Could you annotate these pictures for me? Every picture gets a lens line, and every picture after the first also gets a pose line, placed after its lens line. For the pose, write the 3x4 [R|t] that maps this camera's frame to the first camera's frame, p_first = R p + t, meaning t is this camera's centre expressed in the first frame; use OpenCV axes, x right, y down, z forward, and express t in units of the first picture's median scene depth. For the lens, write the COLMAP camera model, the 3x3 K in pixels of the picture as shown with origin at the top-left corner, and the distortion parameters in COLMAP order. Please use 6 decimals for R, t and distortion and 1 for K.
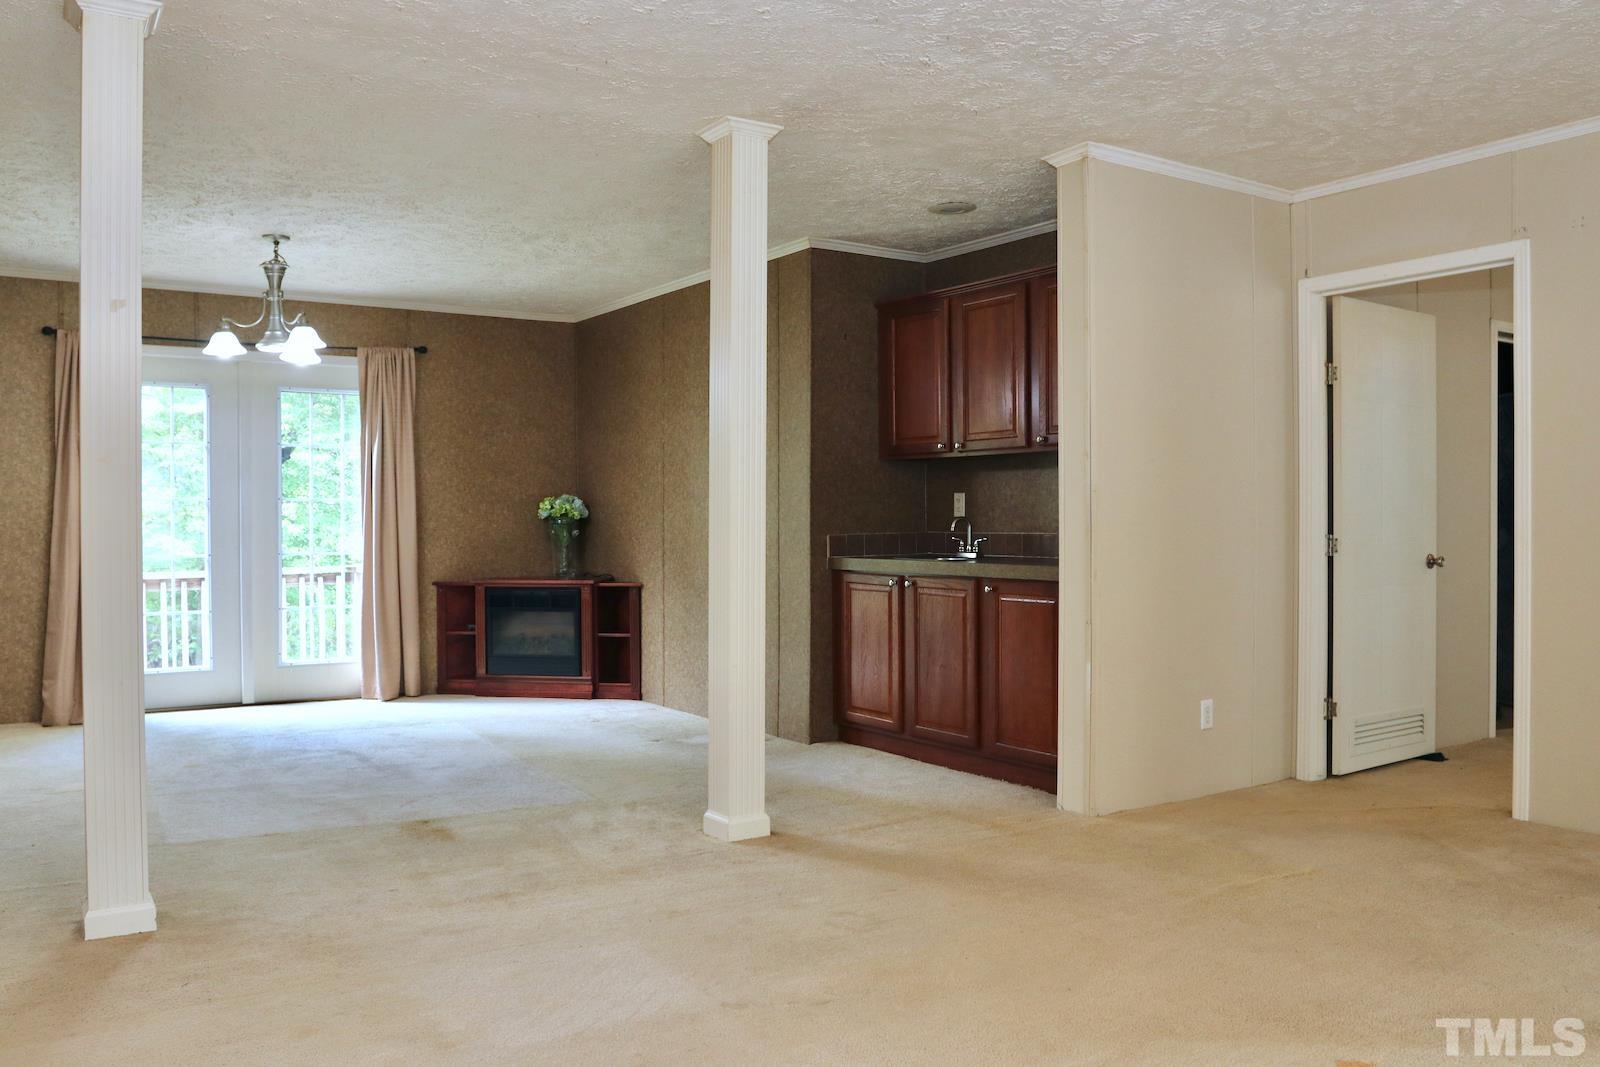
lens RADIAL K [[1251.7, 0, 800.0], [0, 1251.7, 533.5], [0, 0, 1]] dist [-0.093268, 0.066108]
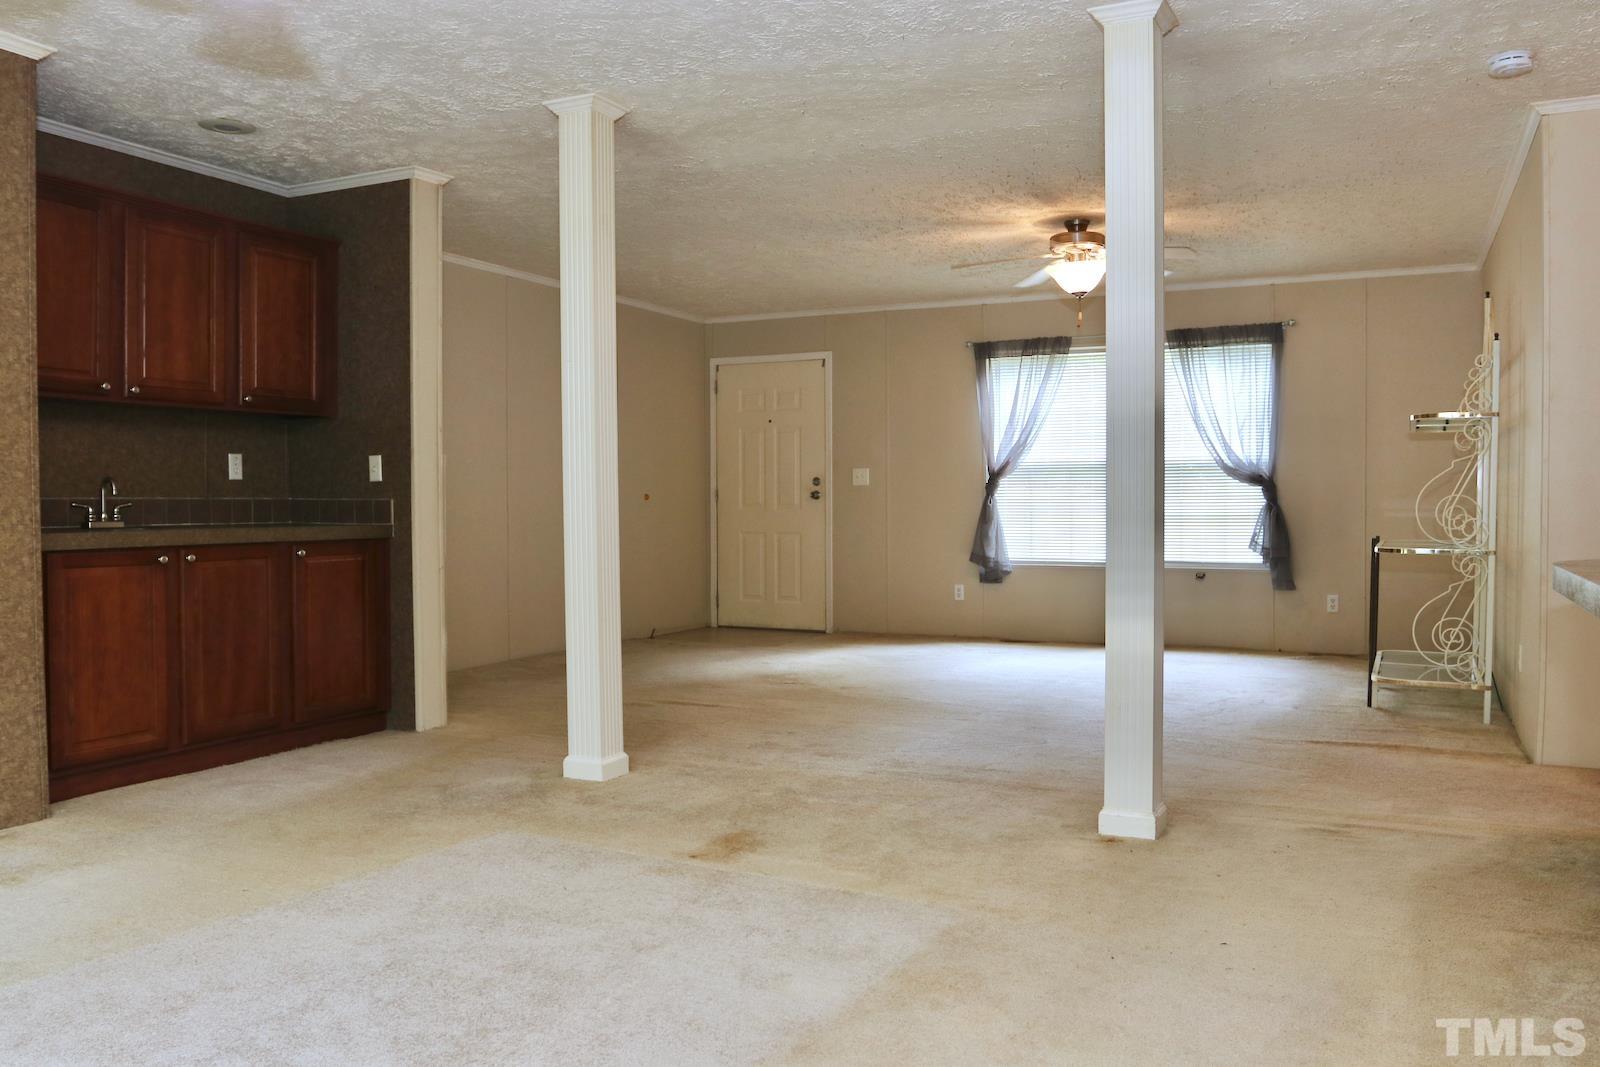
lens RADIAL K [[1251.7, 0, 800.0], [0, 1251.7, 533.5], [0, 0, 1]] dist [-0.093268, 0.066108]
pose [[-0.469220, -0.022627, 0.882791, -0.744532], [0.011607, 0.999427, 0.031786, 0.002632], [-0.883005, 0.025161, -0.468689, 0.939823]]
